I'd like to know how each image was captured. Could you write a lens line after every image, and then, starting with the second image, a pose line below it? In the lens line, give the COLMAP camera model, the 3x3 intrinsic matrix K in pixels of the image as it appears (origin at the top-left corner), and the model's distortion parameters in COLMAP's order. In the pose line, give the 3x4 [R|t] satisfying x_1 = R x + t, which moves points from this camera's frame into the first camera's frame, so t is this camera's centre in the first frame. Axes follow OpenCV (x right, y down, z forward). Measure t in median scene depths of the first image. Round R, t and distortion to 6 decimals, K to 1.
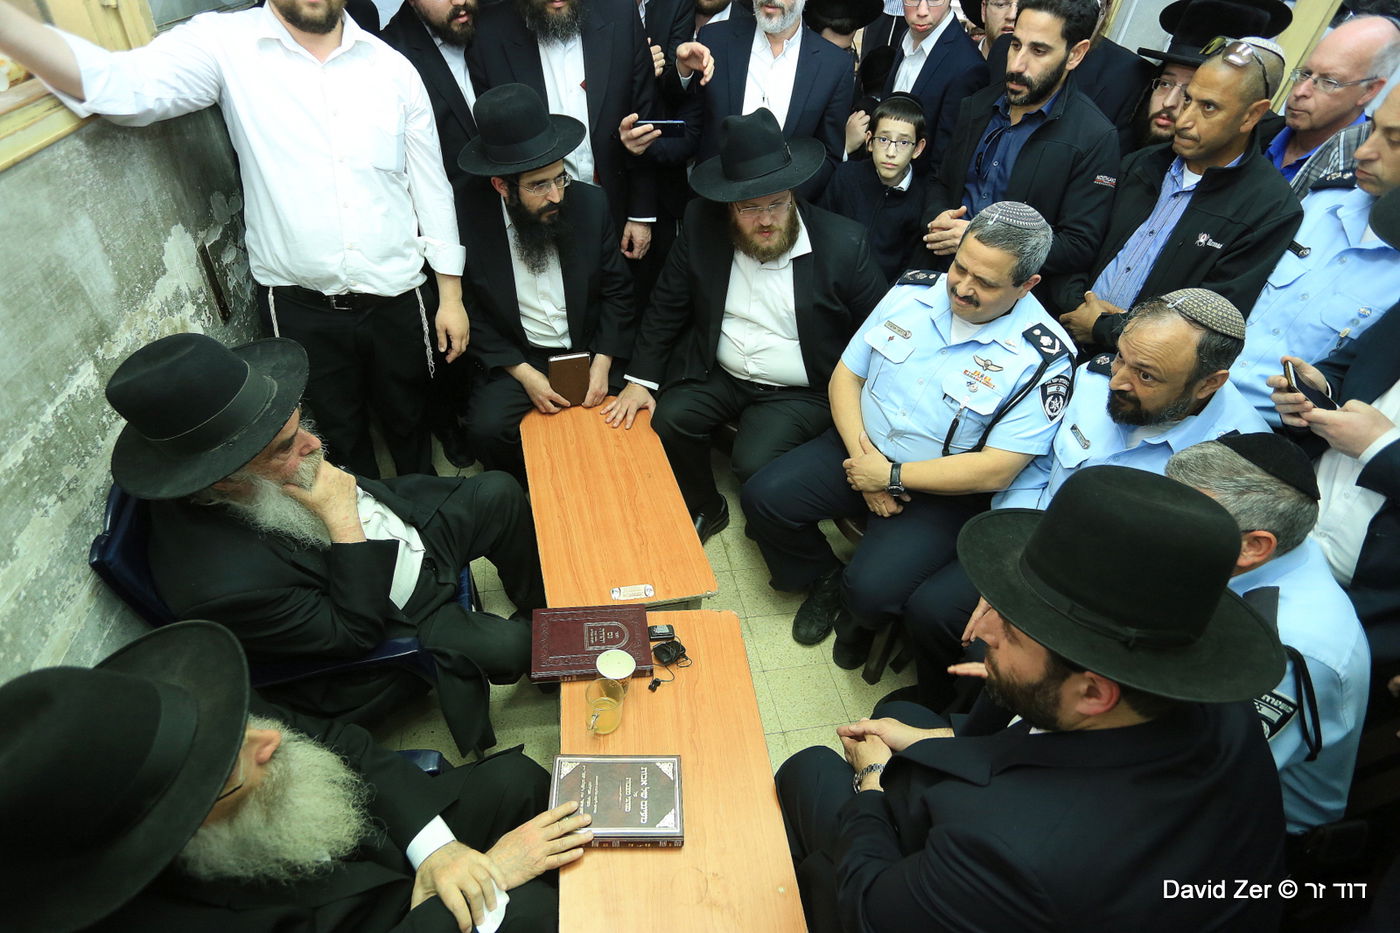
lens RADIAL K [[742.2, 0, 700.0], [0, 742.2, 466.5], [0, 0, 1]] dist [-0.024482, 0.028072]
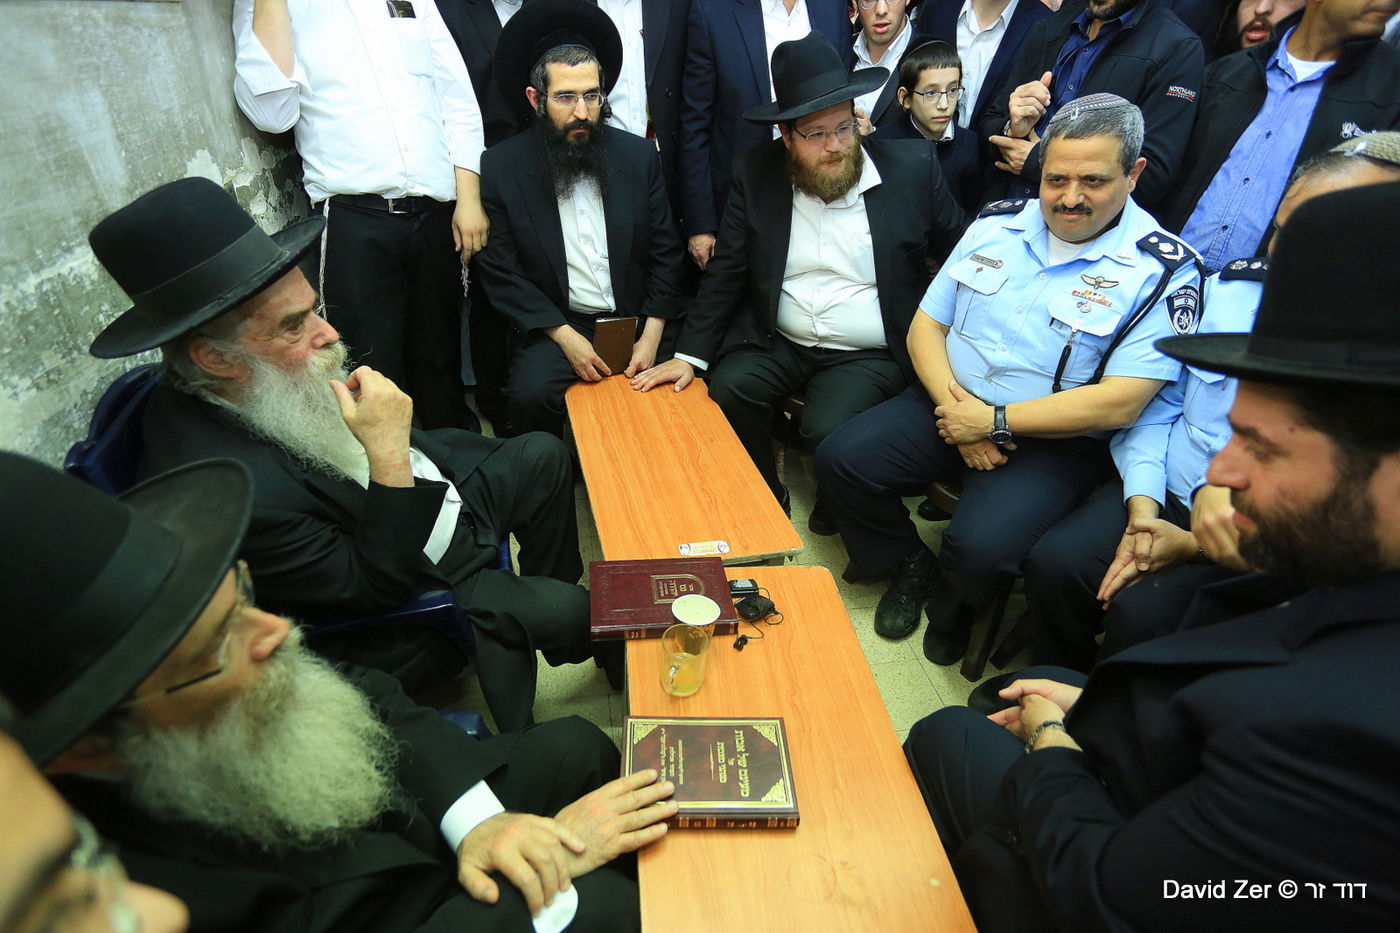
lens RADIAL K [[737.7, 0, 700.9], [0, 737.7, 462.3], [0, 0, 1]] dist [-0.027986, 0.026861]
pose [[0.999419, -0.025800, -0.022280, -0.079192], [0.022660, 0.991096, -0.131206, 0.196756], [0.025467, 0.130625, 0.991105, 0.165472]]
